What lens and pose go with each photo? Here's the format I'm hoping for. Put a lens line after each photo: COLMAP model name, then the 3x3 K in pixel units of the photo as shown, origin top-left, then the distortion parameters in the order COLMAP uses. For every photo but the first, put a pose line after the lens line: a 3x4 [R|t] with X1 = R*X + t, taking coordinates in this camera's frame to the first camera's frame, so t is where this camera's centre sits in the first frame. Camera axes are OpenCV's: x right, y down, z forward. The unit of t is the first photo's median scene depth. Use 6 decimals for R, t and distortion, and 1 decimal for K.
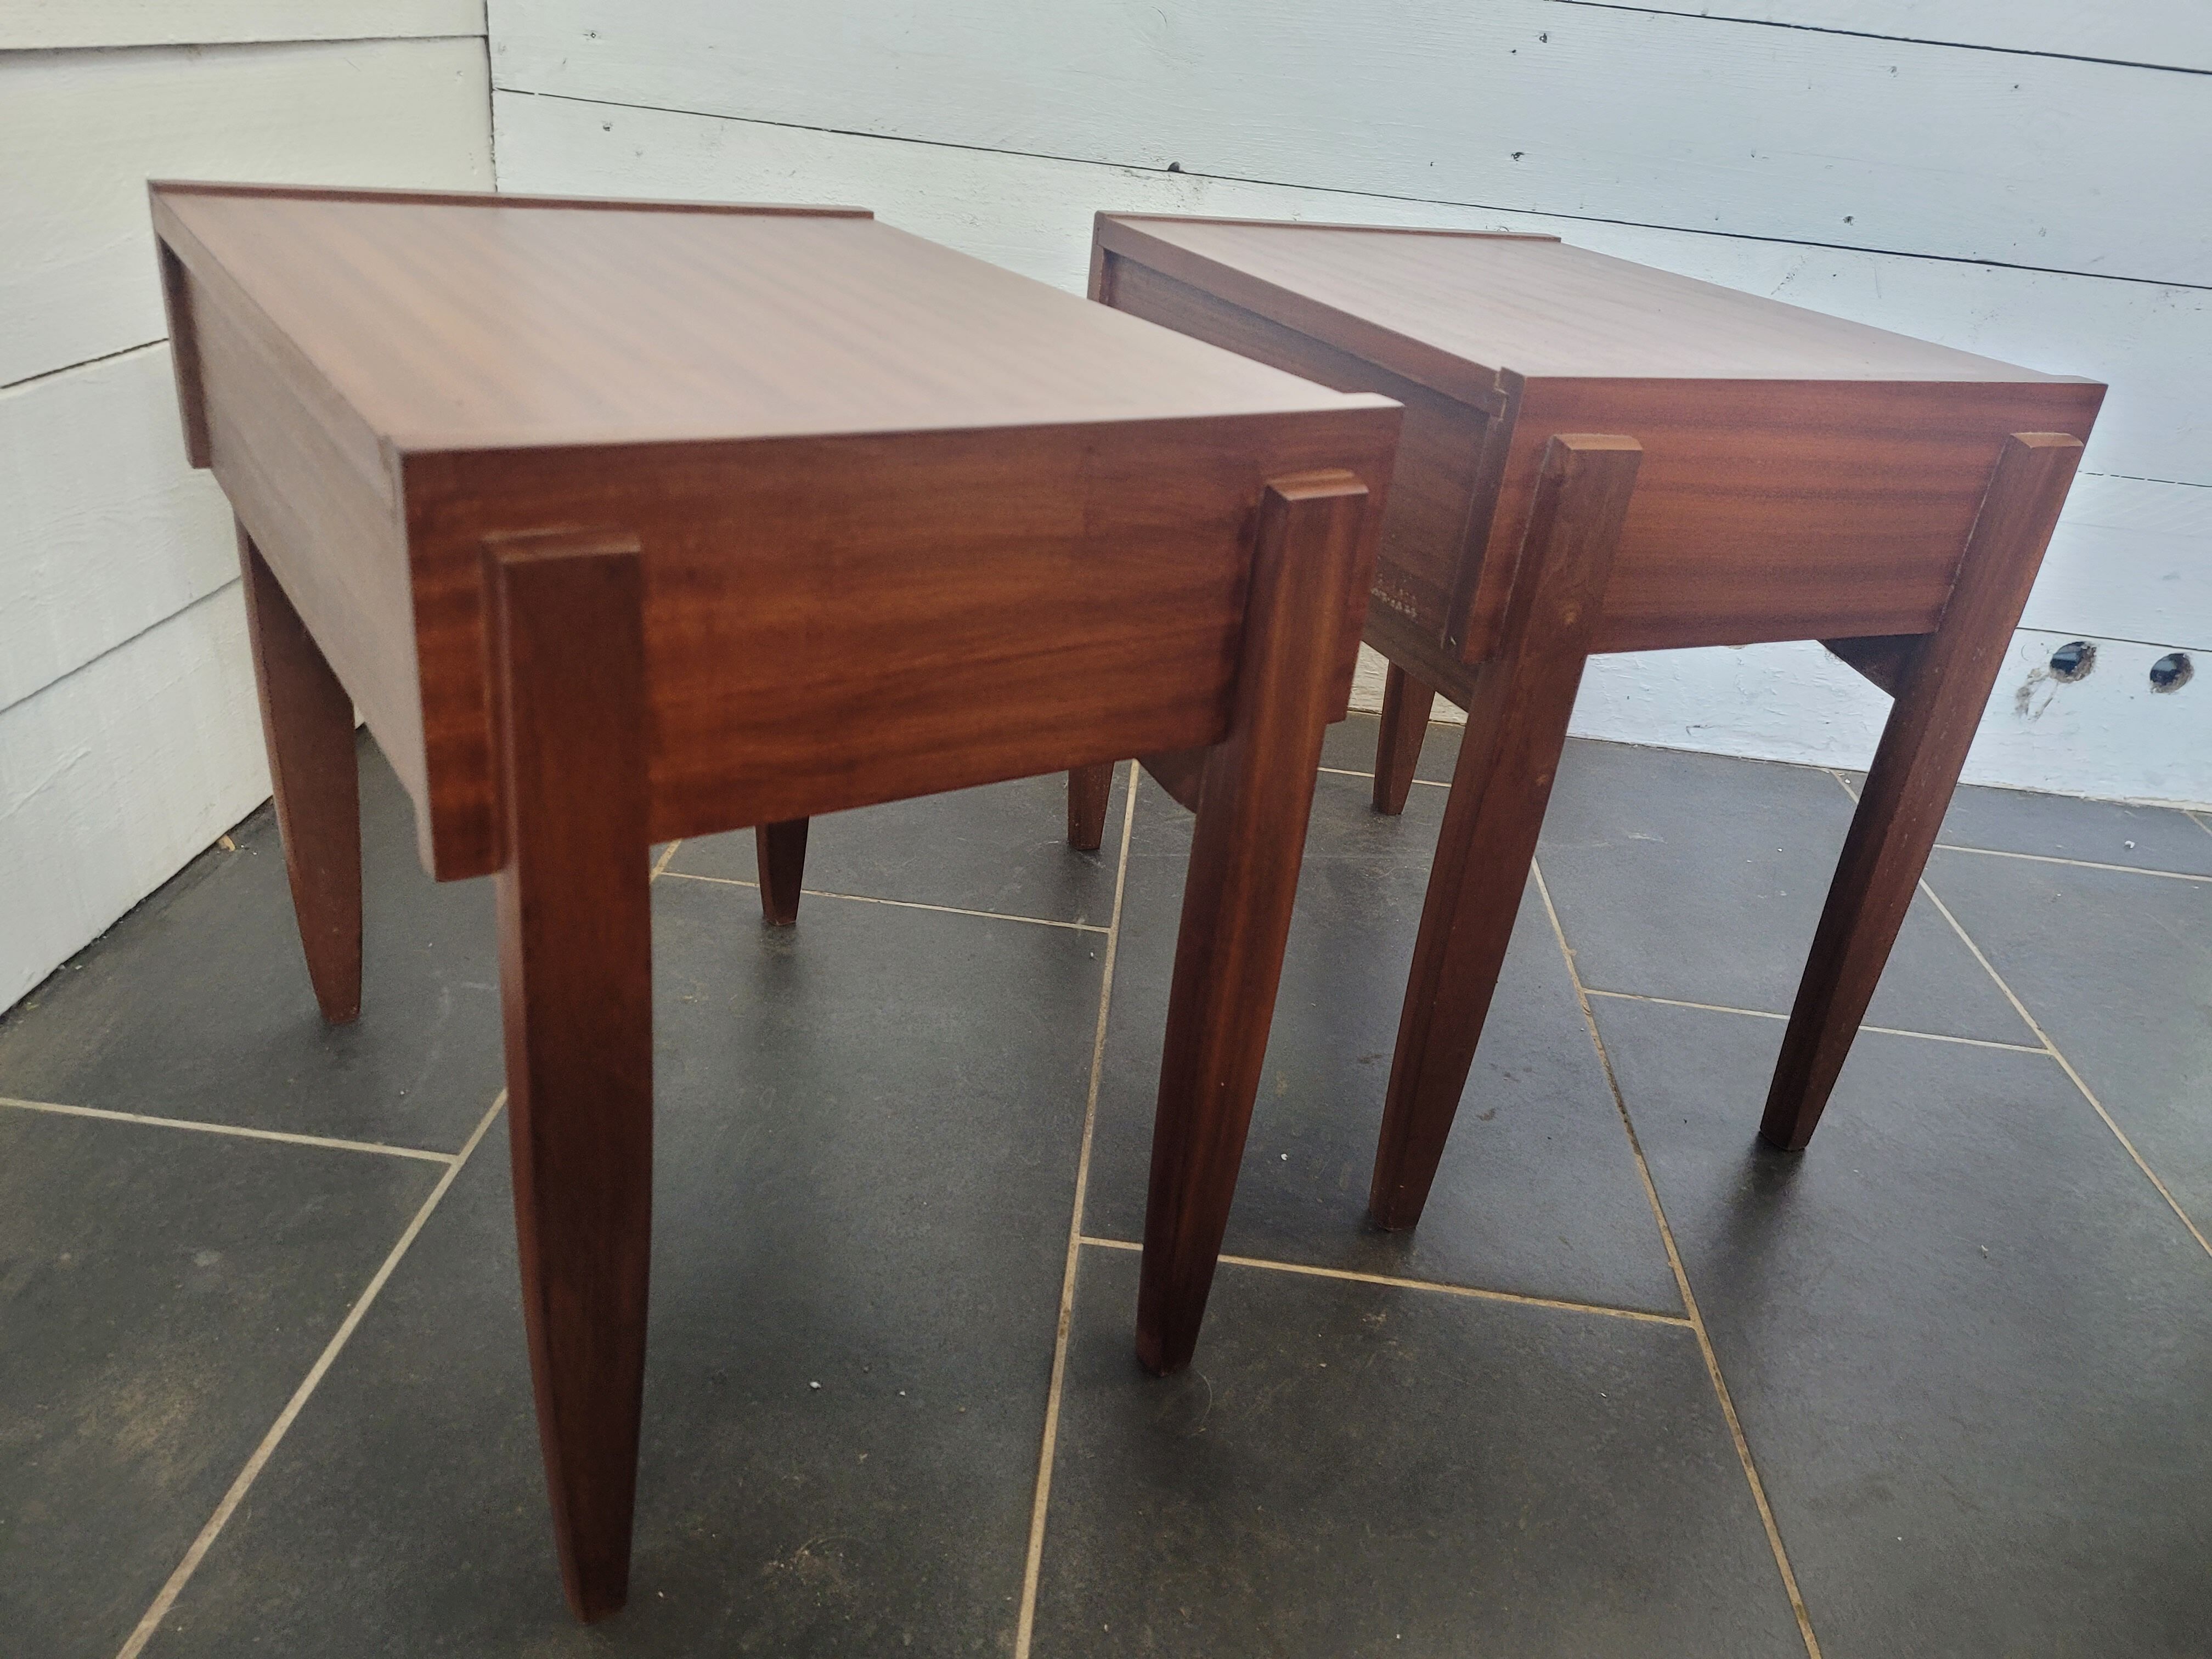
lens RADIAL K [[1654.6, 0, 1096.9], [0, 1654.6, 824.3], [0, 0, 1]] dist [0.054569, -0.049598]
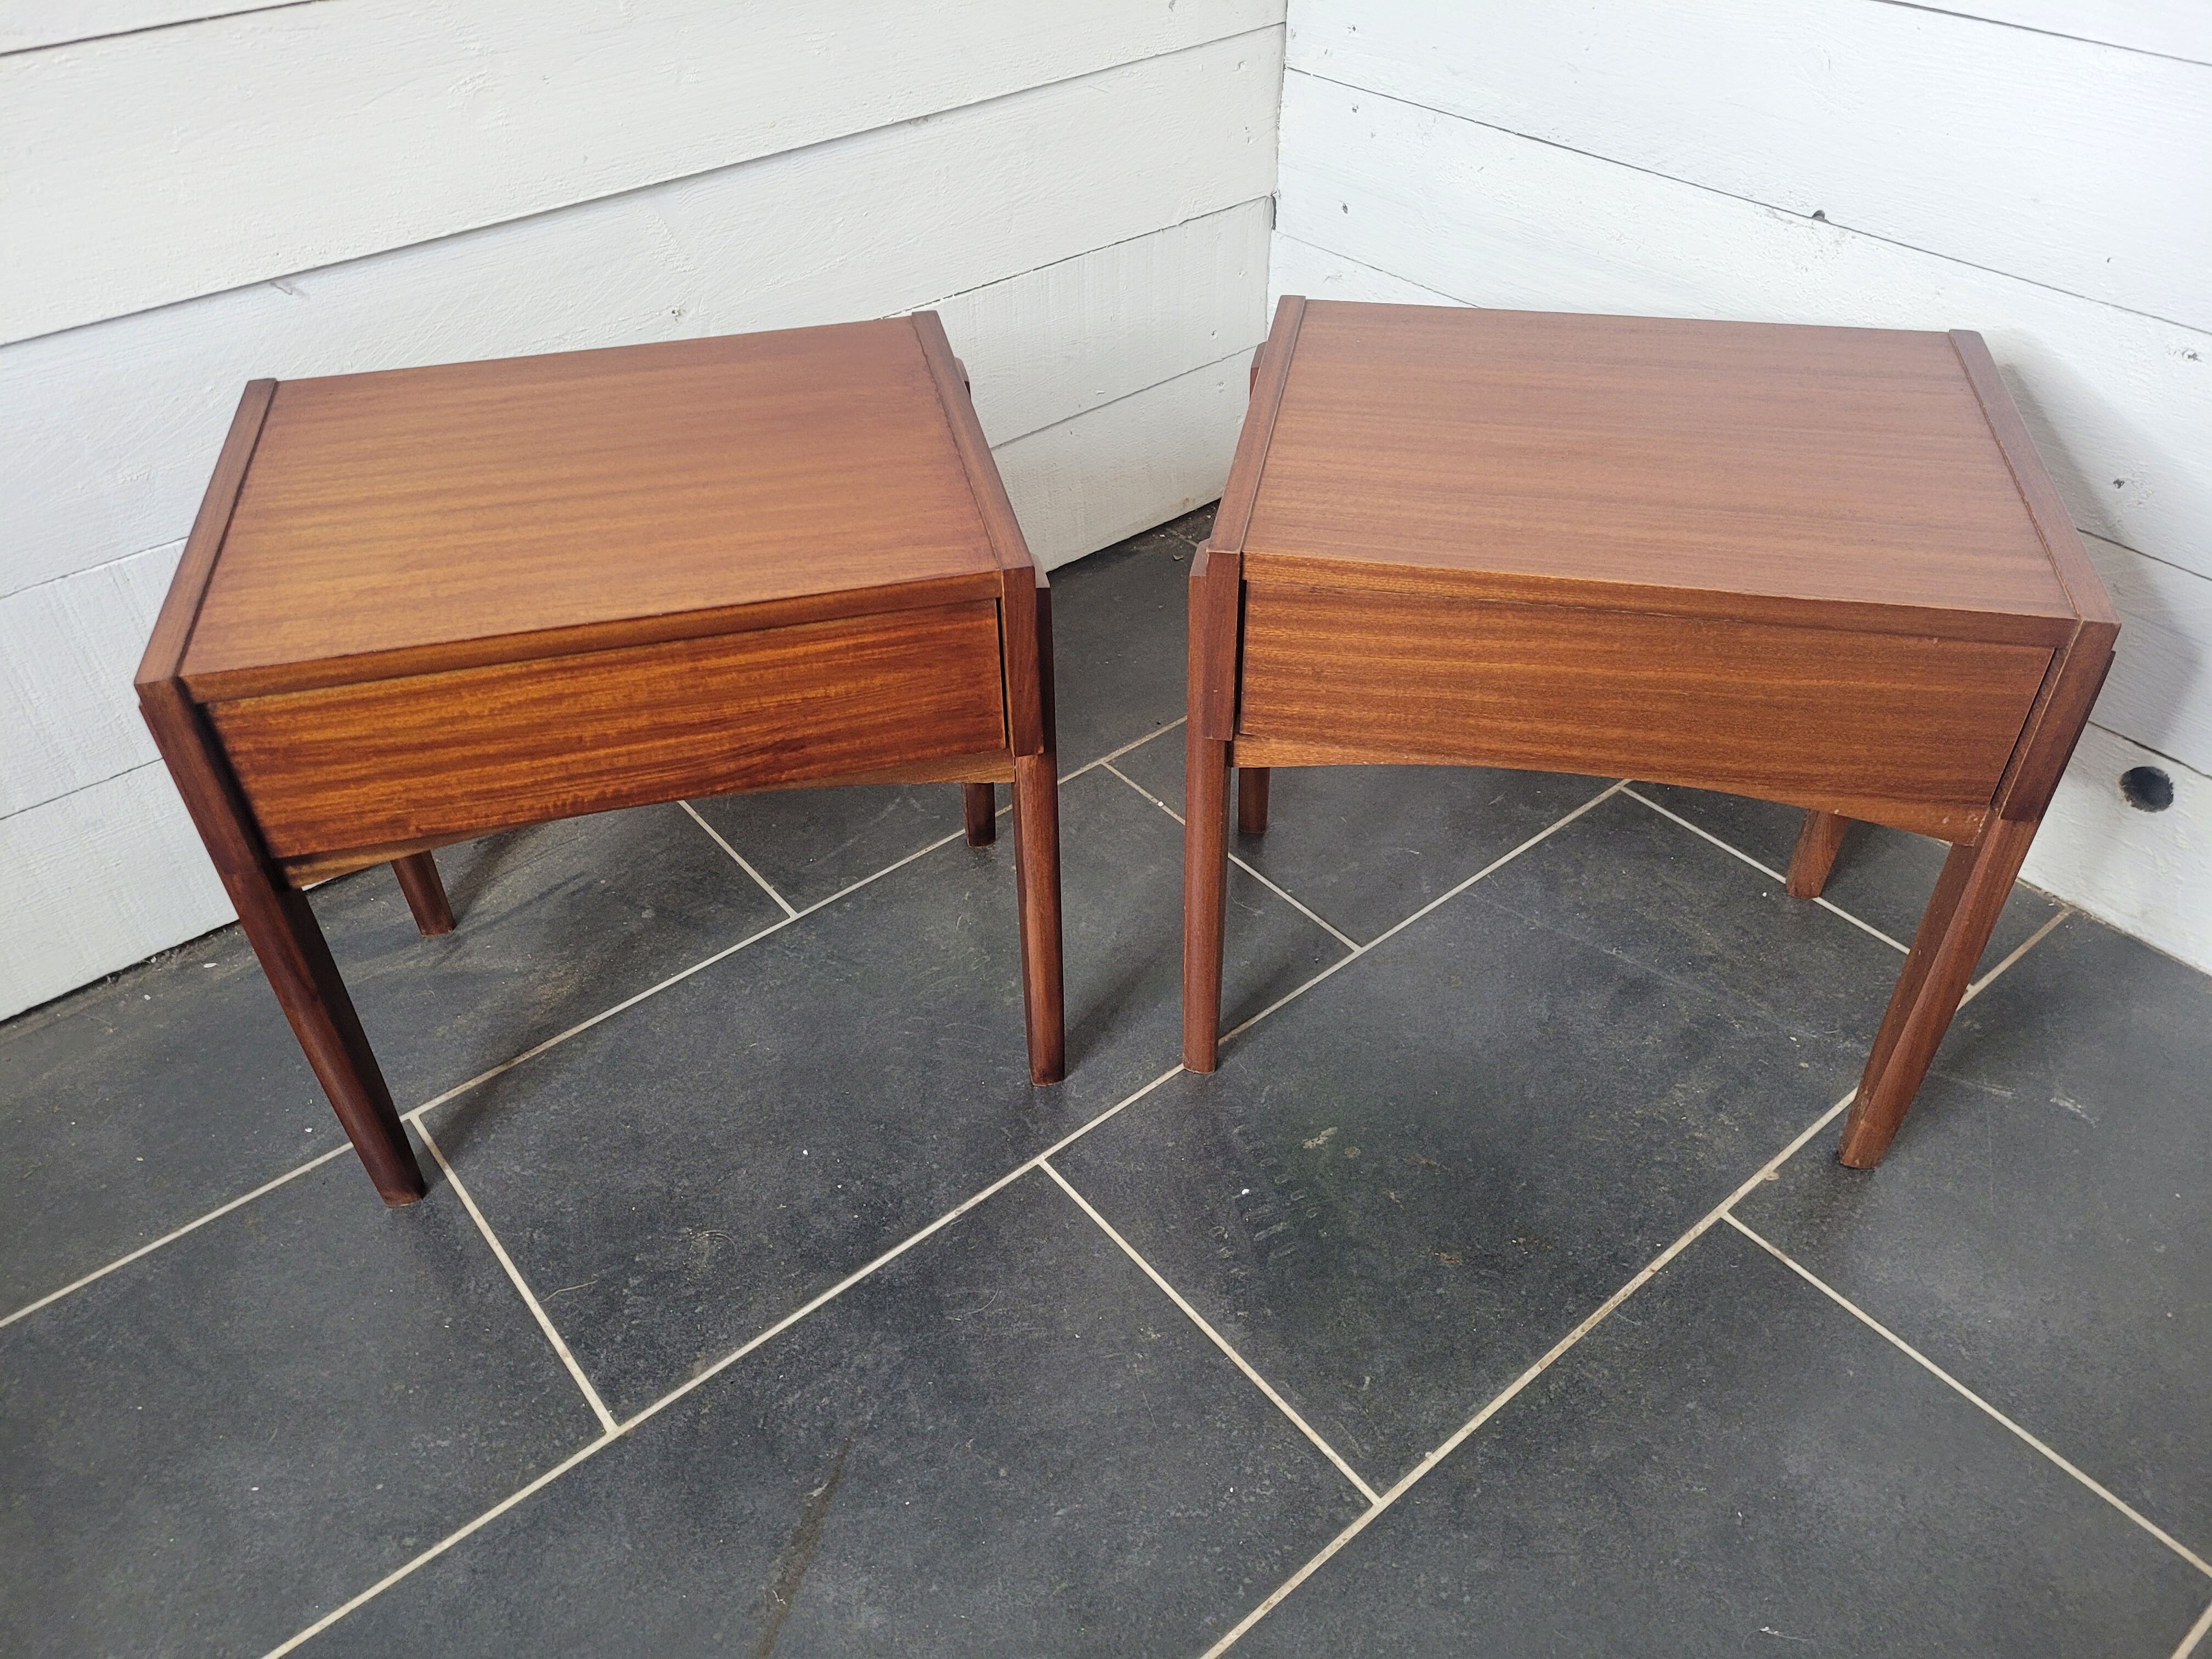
lens RADIAL K [[1654.6, 0, 1081.7], [0, 1654.6, 815.6], [0, 0, 1]] dist [0.054569, -0.049598]
pose [[0.675505, 0.371194, -0.637110, 0.760674], [-0.243689, 0.927881, 0.282228, -0.394093], [0.695923, -0.035390, 0.717244, 0.074061]]
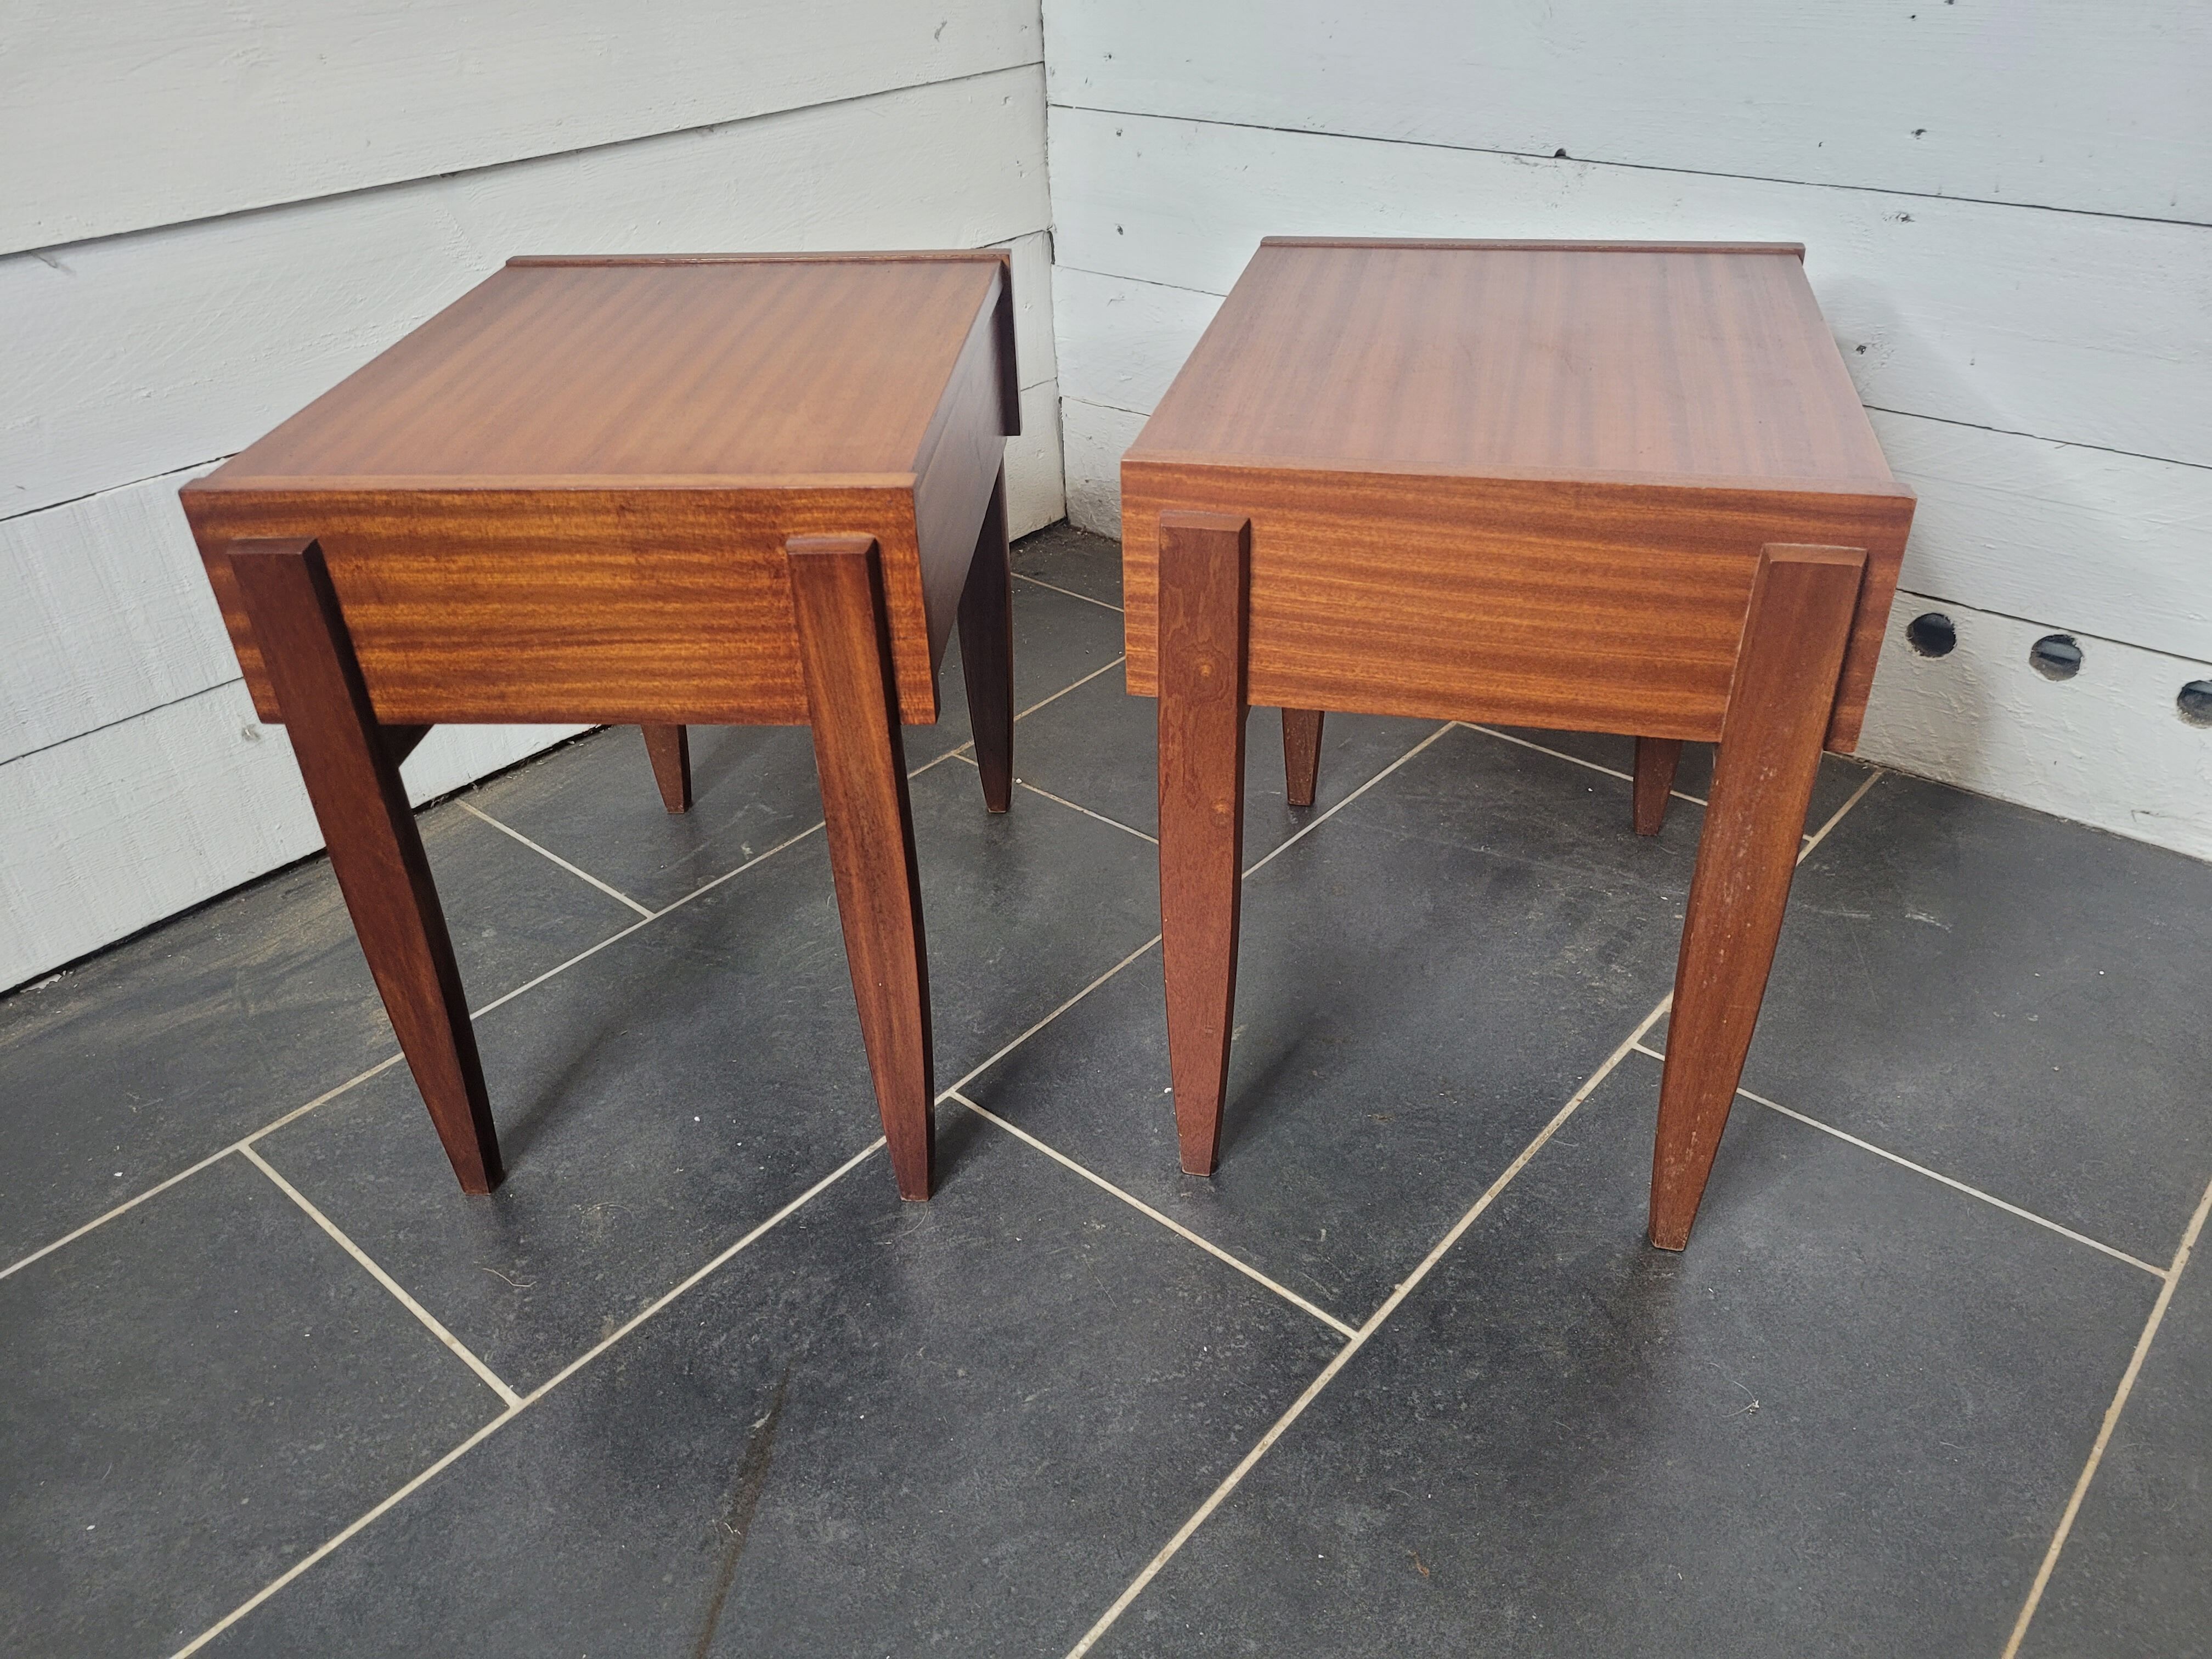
lens RADIAL K [[1654.6, 0, 1106.5], [0, 1654.6, 831.1], [0, 0, 1]] dist [0.054569, -0.049598]
pose [[0.794261, 0.207309, -0.571115, 0.767776], [-0.162990, 0.978235, 0.128416, -0.128923], [0.585307, -0.008910, 0.810763, 0.041887]]
